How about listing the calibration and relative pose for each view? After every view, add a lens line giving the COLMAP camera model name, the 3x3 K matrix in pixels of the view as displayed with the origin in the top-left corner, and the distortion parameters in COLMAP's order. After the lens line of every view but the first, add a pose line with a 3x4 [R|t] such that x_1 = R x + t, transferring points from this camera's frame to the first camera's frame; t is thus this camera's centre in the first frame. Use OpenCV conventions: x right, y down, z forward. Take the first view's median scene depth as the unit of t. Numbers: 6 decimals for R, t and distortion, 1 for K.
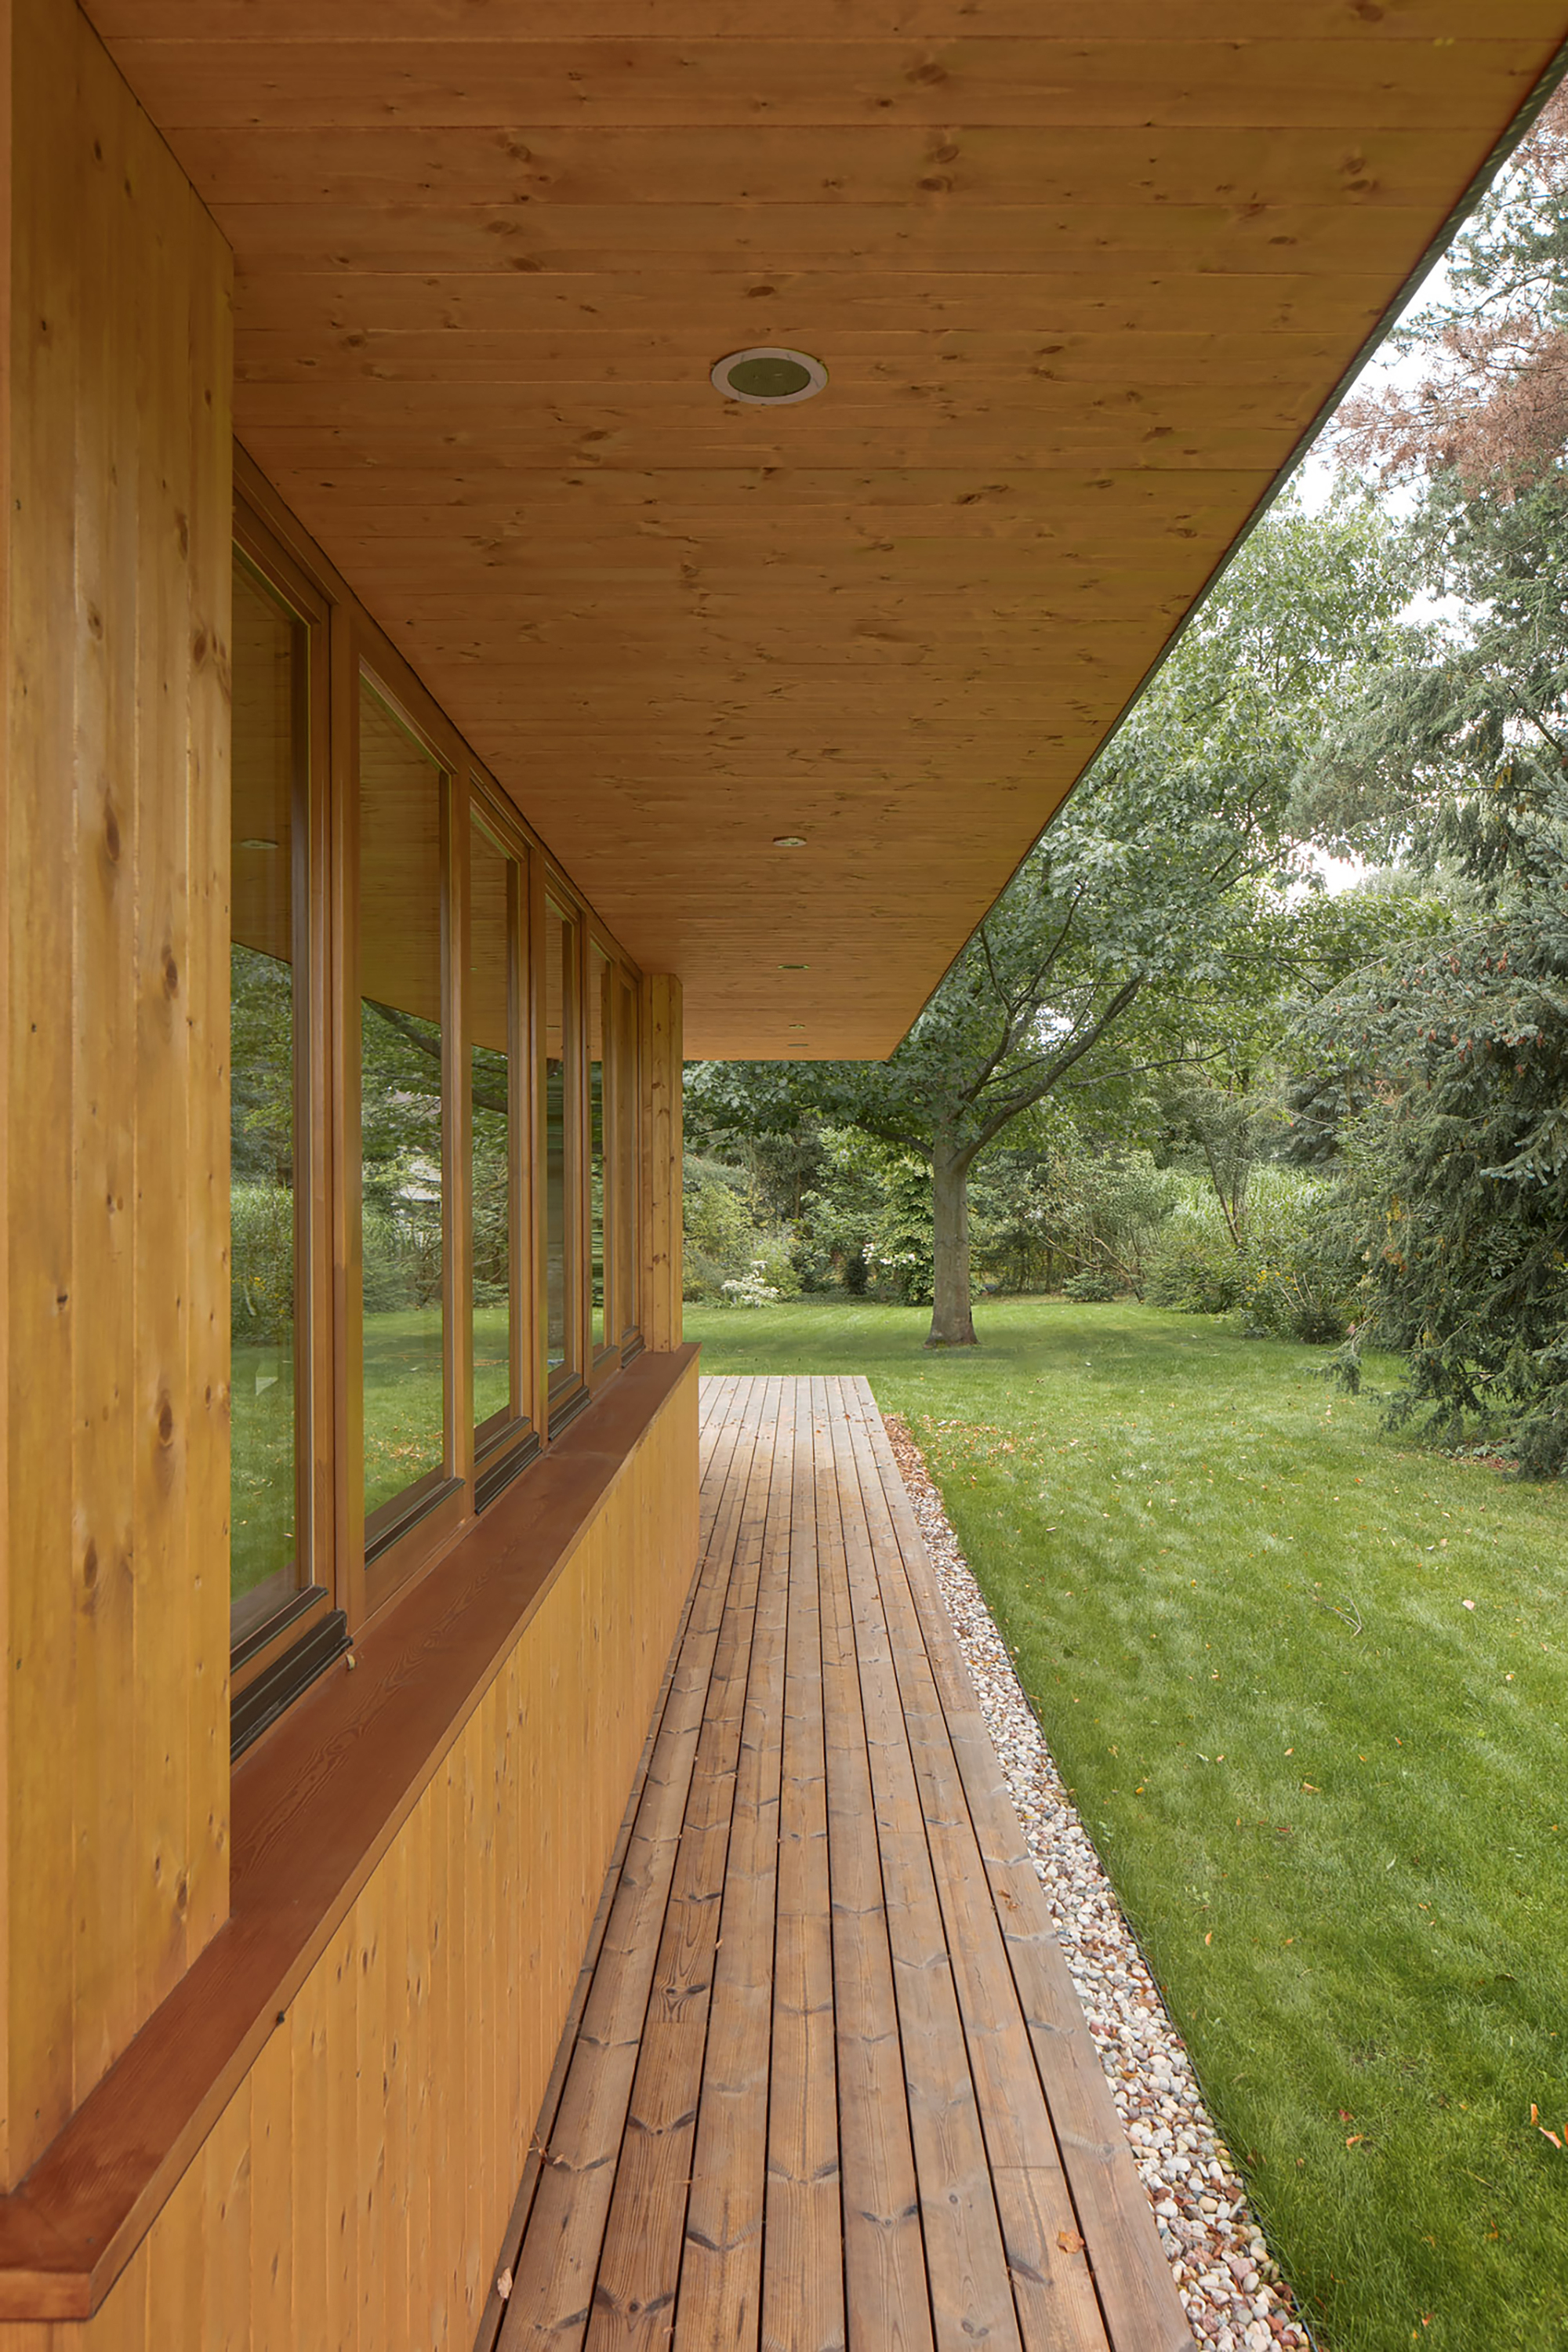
lens RADIAL K [[1725.8, 0, 784.4], [0, 1725.8, 1172.7], [0, 0, 1]] dist [-0.003715, -0.006486]
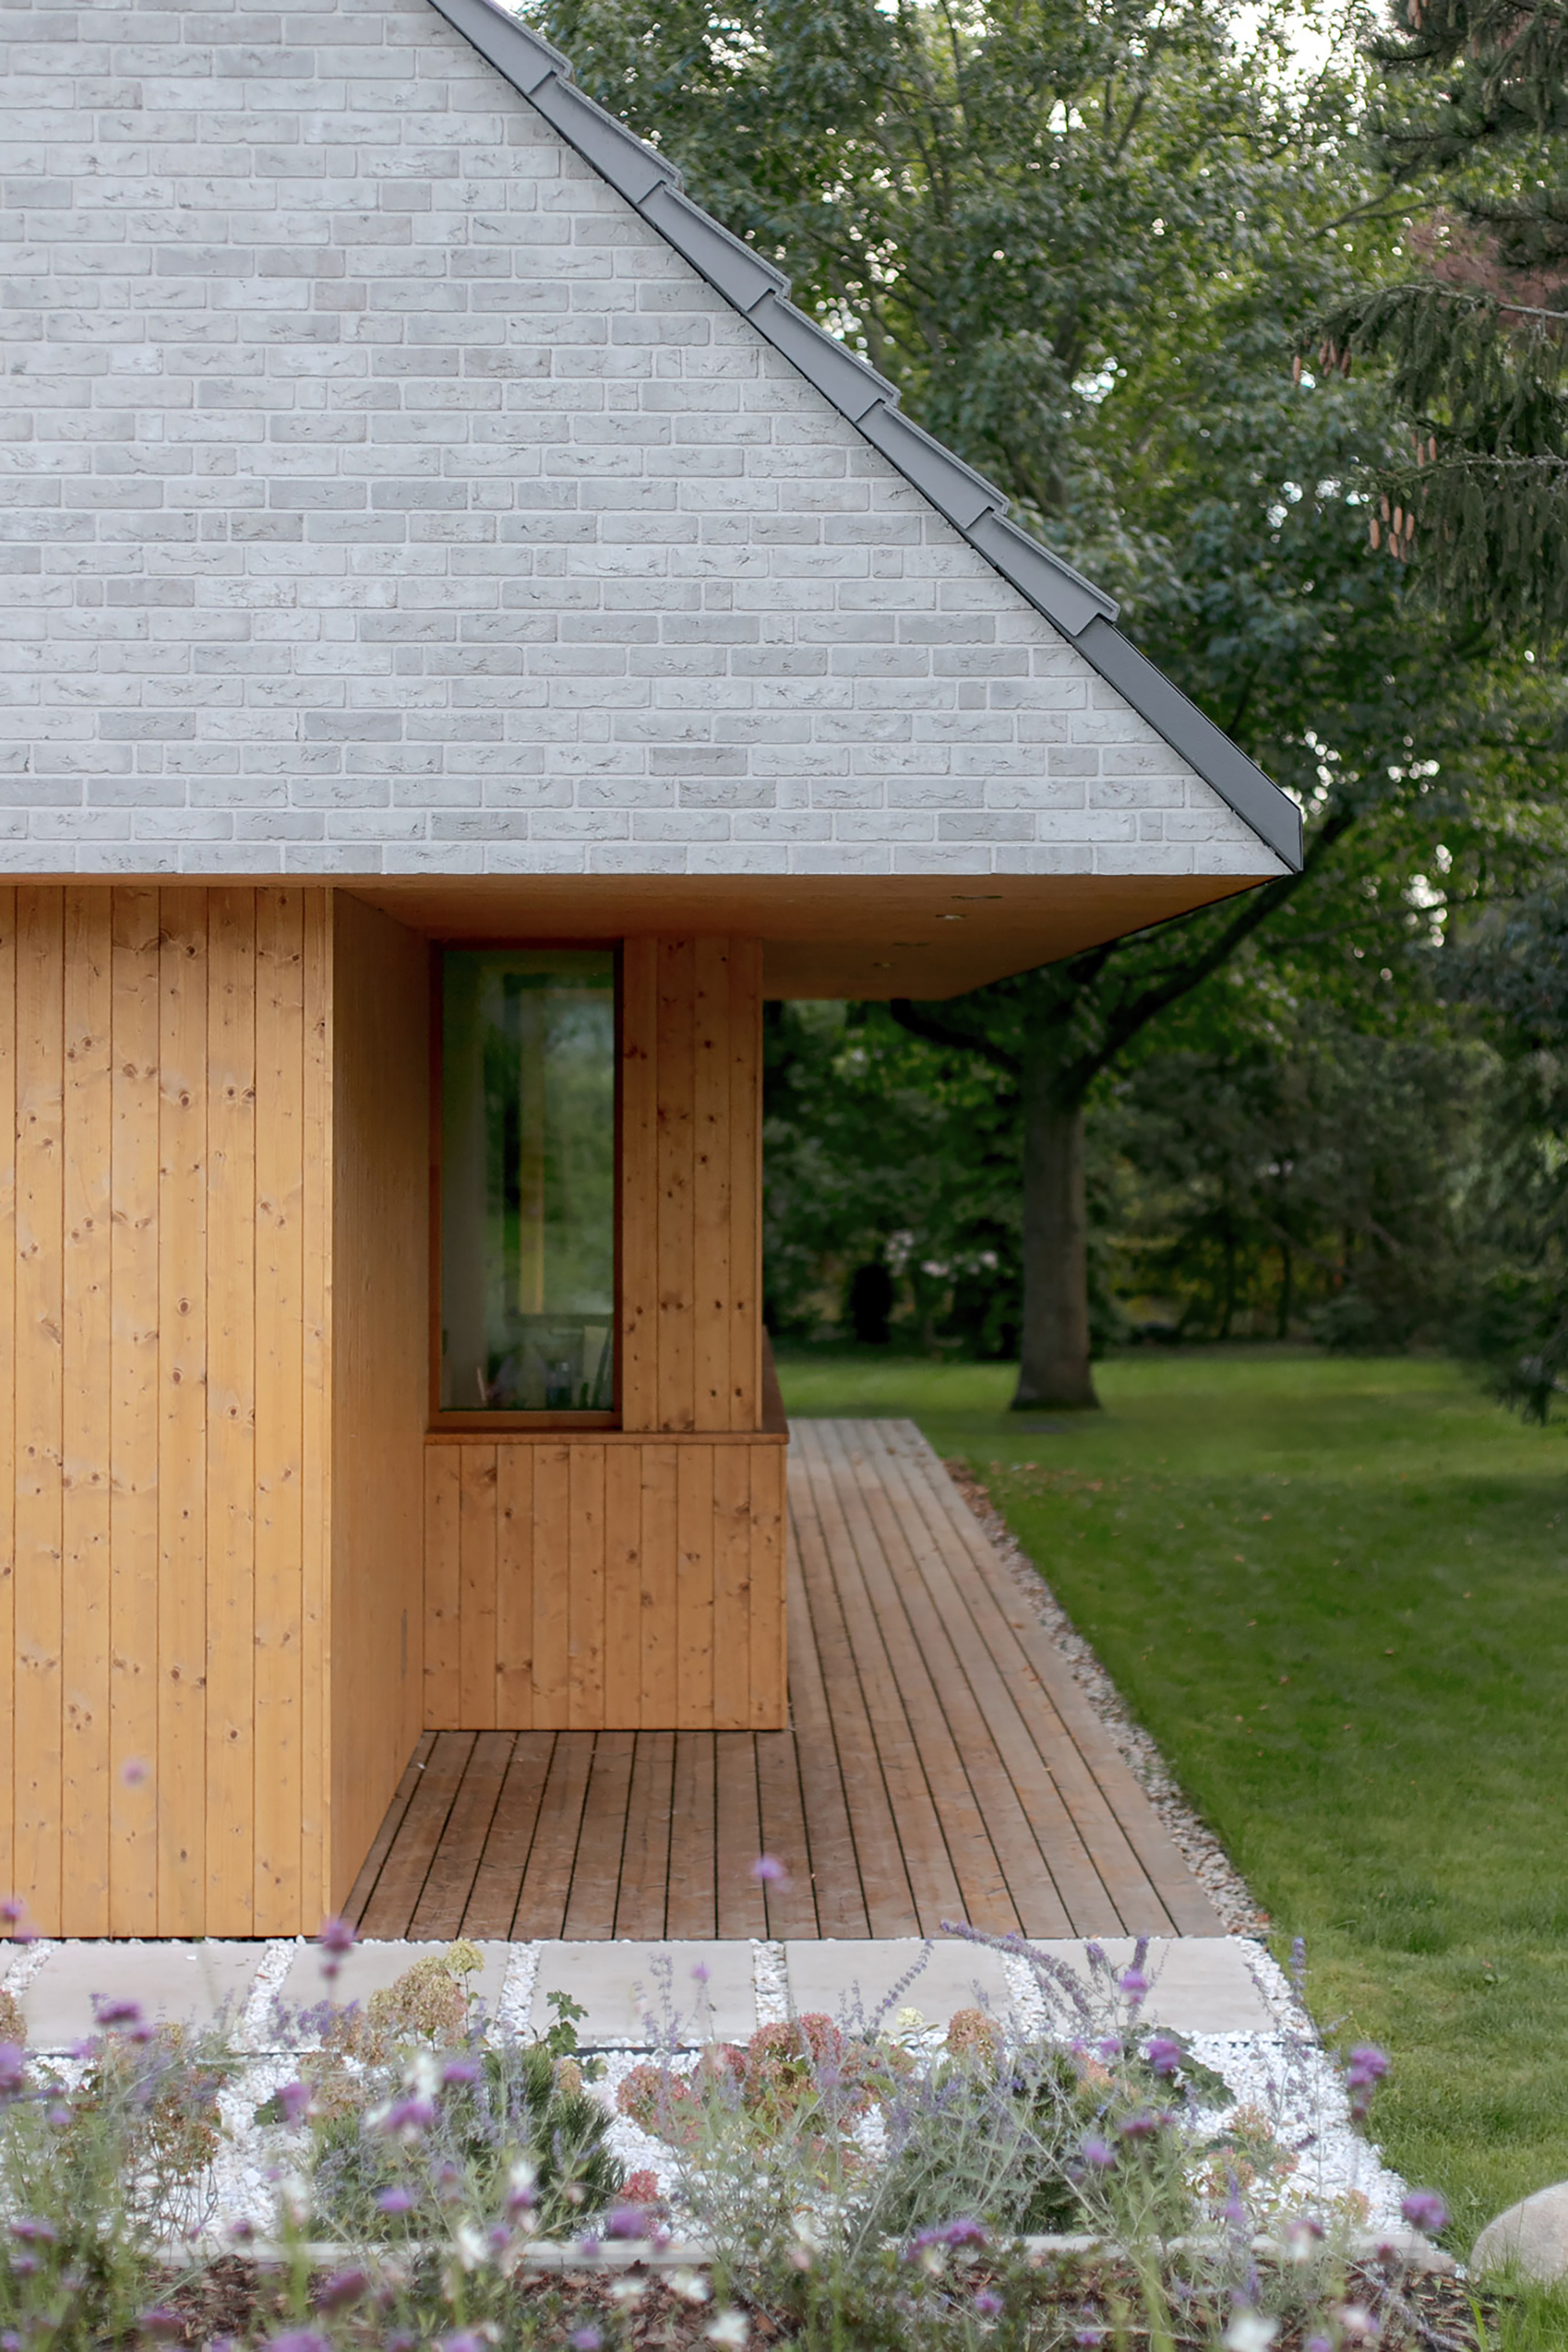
lens RADIAL K [[4572.4, 0, 779.4], [0, 4572.4, 1170.5], [0, 0, 1]] dist [-0.018187, 0.000000]
pose [[0.999643, 0.005871, 0.026079, -0.017815], [-0.006584, 0.999604, 0.027372, -0.010495], [-0.025908, -0.027534, 0.999285, -0.272254]]
